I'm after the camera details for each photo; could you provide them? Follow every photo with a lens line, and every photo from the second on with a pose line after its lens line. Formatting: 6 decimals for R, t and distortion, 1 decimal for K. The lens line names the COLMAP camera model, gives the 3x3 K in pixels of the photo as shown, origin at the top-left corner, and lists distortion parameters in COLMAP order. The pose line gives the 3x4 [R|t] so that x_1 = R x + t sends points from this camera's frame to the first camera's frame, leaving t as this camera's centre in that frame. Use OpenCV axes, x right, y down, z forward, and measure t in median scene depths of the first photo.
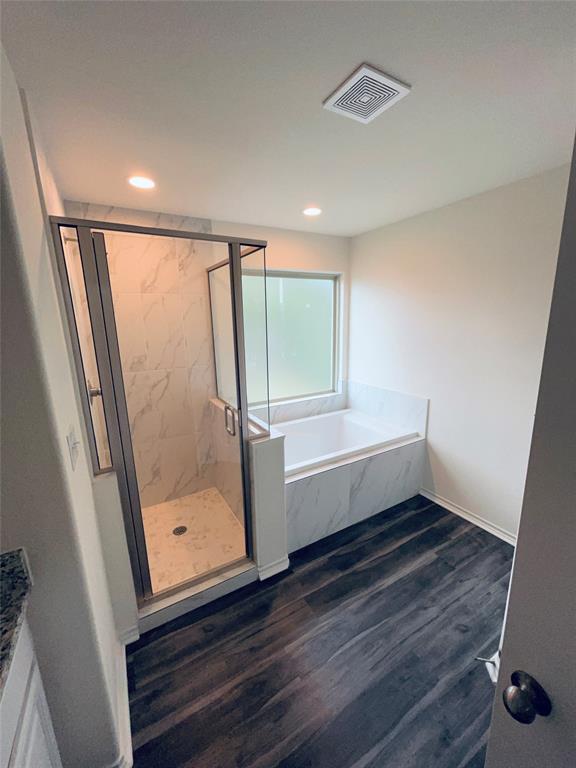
lens RADIAL K [[307.9, 0, 288.0], [0, 307.9, 384.0], [0, 0, 1]] dist [0.000303, 0.000039]
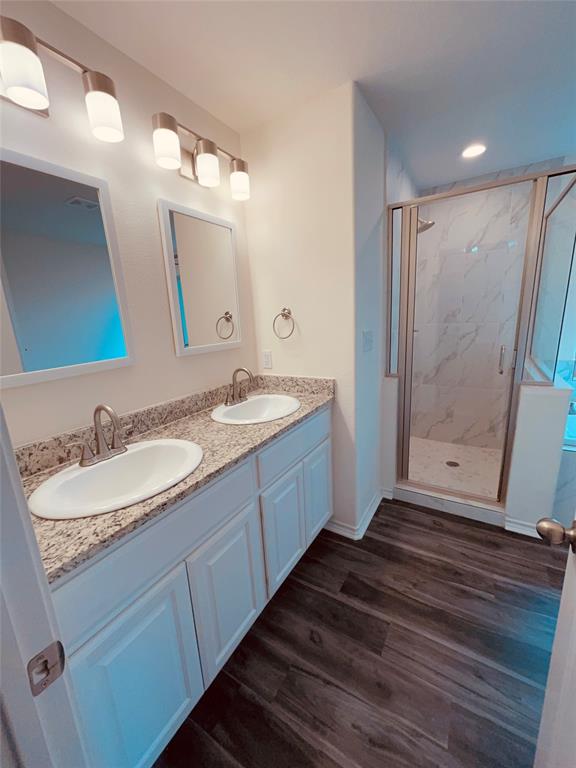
lens RADIAL K [[307.9, 0, 288.0], [0, 307.9, 384.0], [0, 0, 1]] dist [0.000303, 0.000039]
pose [[0.471606, 0.186635, -0.861832, 0.345048], [-0.150627, 0.980031, 0.129807, 0.159687], [0.868849, 0.068598, 0.490302, -0.123750]]
